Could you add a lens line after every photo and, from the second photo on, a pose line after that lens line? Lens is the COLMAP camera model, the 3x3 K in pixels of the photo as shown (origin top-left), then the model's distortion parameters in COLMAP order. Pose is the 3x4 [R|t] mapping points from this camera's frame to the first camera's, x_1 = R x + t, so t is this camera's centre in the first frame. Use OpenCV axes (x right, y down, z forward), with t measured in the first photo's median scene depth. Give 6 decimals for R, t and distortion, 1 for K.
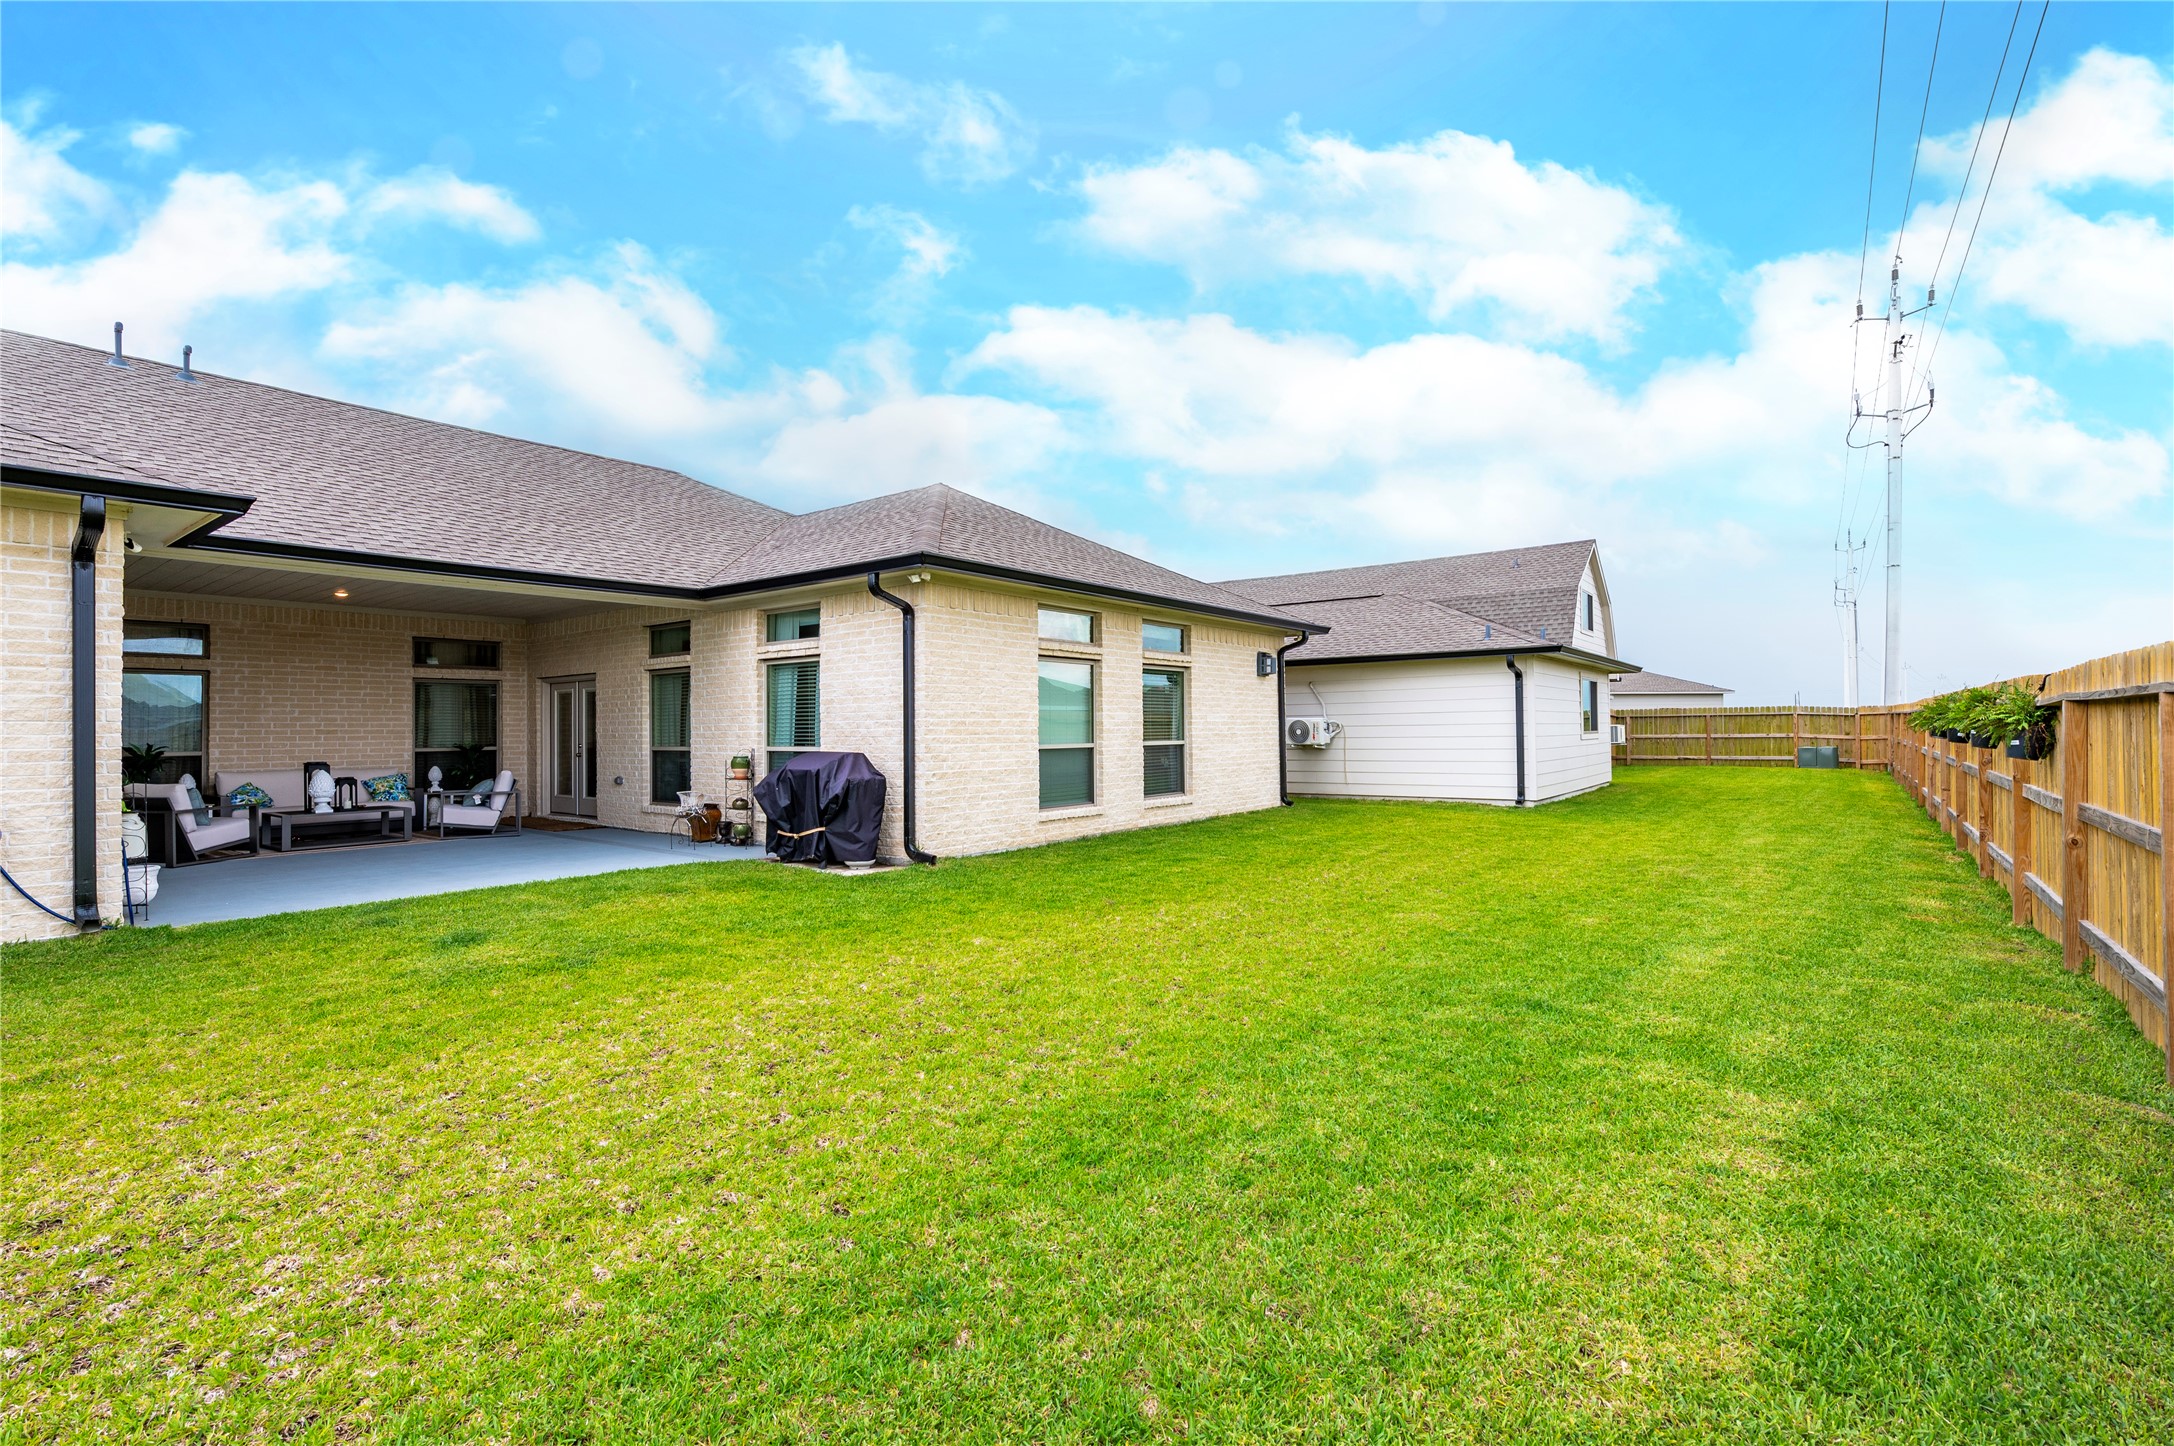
lens RADIAL K [[947.0, 0, 1087.3], [0, 947.0, 720.9], [0, 0, 1]] dist [-0.002871, -0.001746]
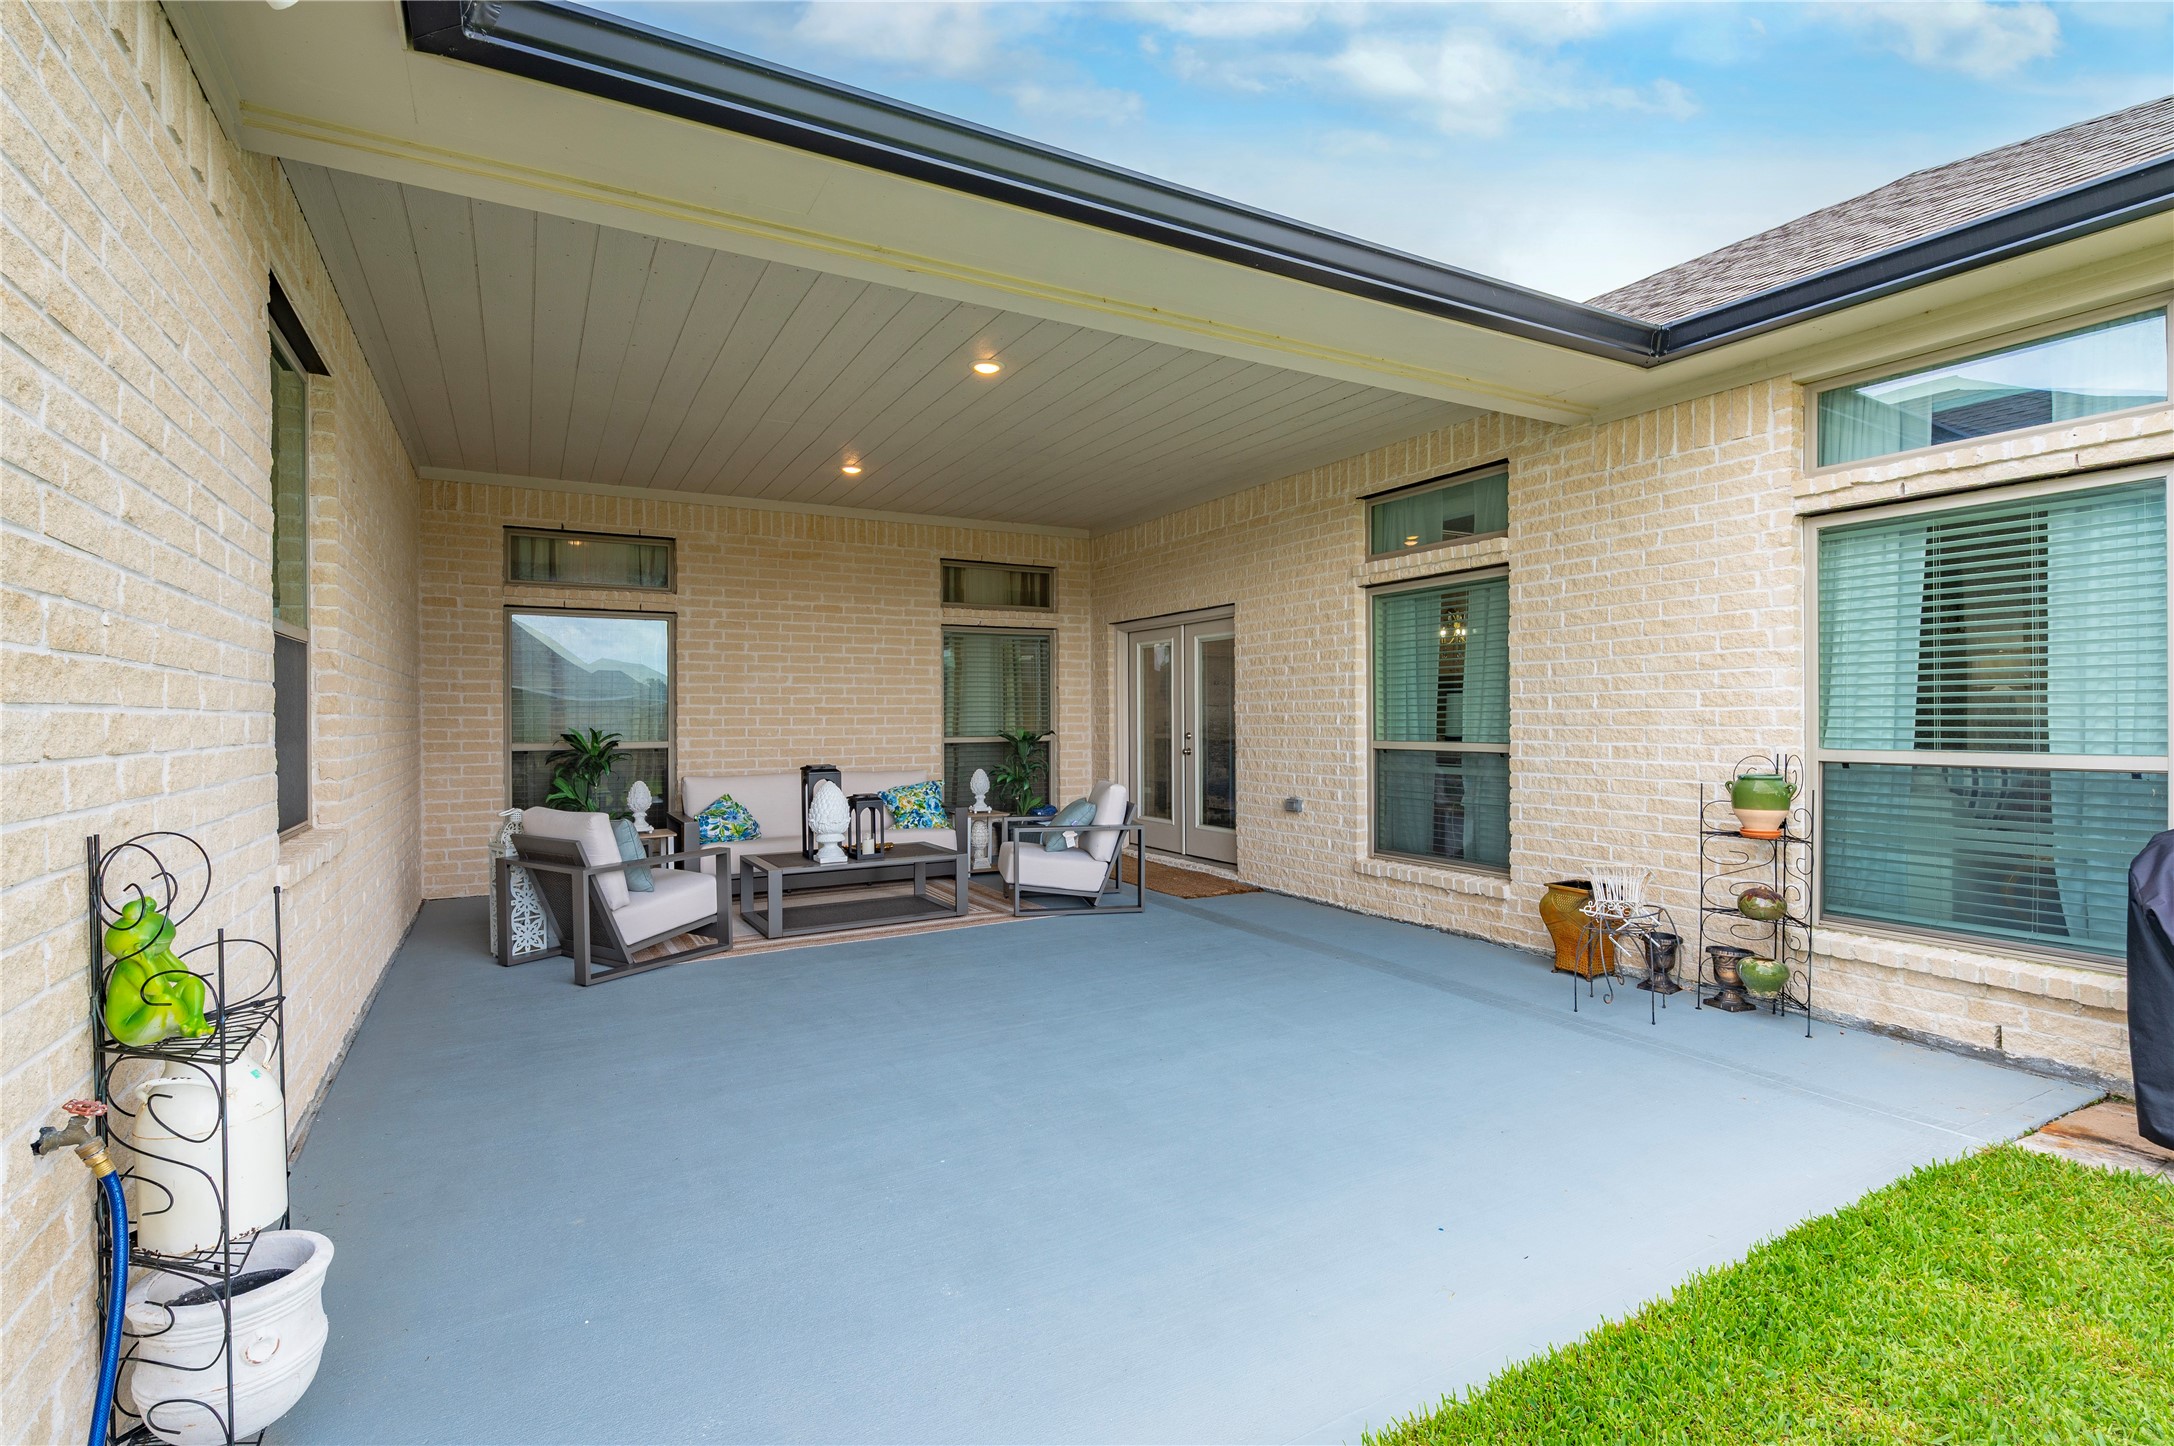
lens RADIAL K [[1021.2, 0, 1110.7], [0, 1021.2, 721.1], [0, 0, 1]] dist [-0.002192, -0.001000]
pose [[0.923267, 0.003989, -0.384139, -0.400054], [0.002146, 0.999877, 0.015542, 0.008771], [0.384153, -0.015174, 0.923145, 0.479091]]
